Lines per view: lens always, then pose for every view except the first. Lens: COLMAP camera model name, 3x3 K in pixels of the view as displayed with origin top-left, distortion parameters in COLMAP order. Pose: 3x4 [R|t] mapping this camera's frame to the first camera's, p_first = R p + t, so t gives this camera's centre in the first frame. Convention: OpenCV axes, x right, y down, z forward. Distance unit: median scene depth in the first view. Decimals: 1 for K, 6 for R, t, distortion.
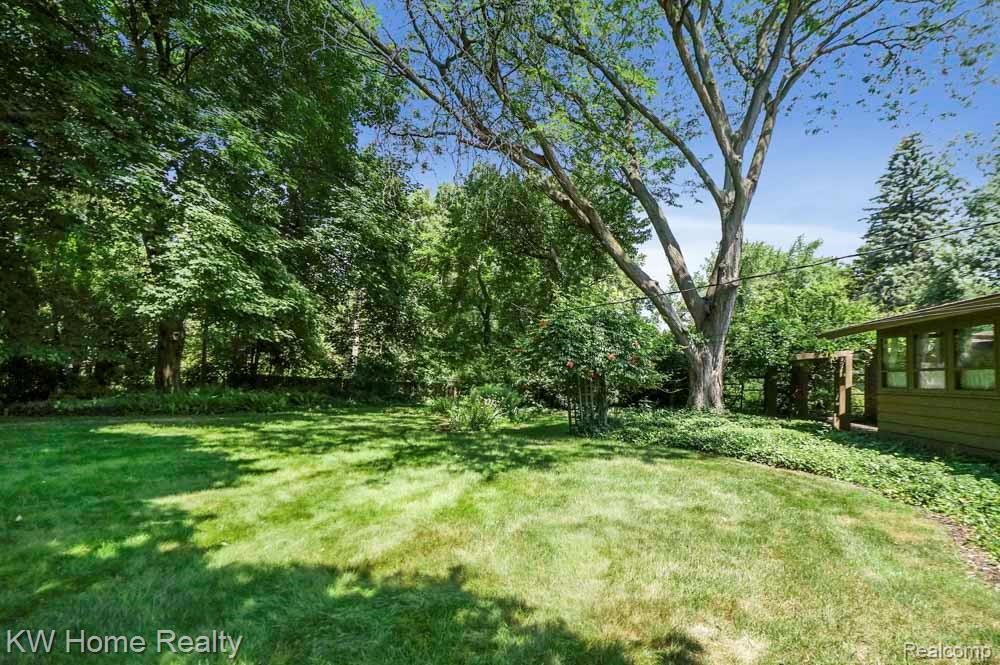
lens RADIAL K [[509.0, 0, 496.1], [0, 509.0, 305.8], [0, 0, 1]] dist [-0.014418, 0.000440]
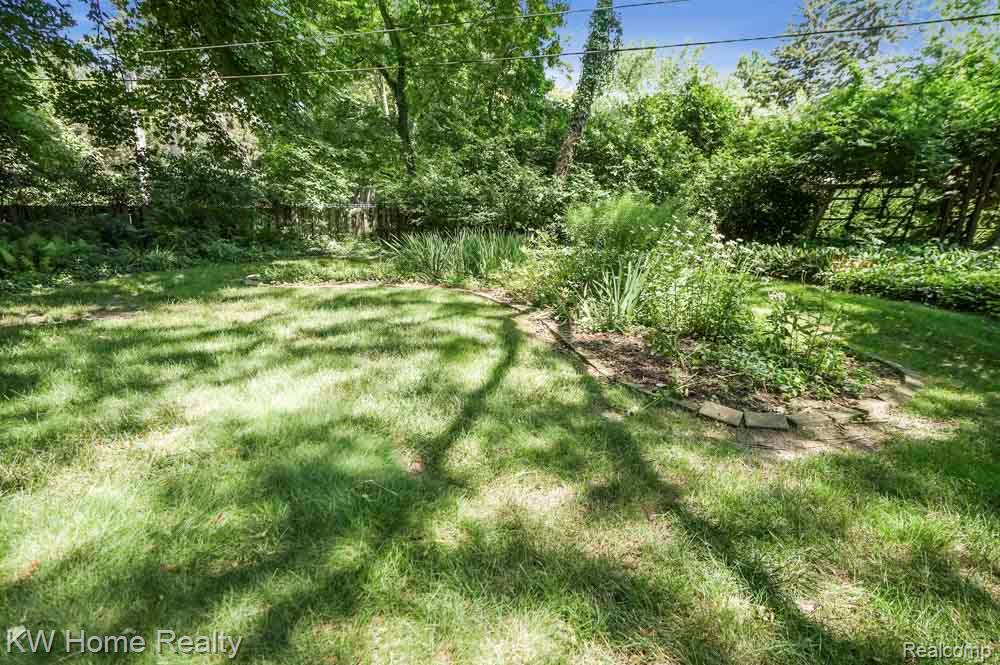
lens RADIAL K [[509.0, 0, 496.1], [0, 509.0, 305.8], [0, 0, 1]] dist [-0.014418, 0.000440]
pose [[0.947614, -0.104740, 0.301758, -0.134460], [-0.000253, 0.944464, 0.328615, 0.079577], [-0.319419, -0.311477, 0.894960, 0.458810]]
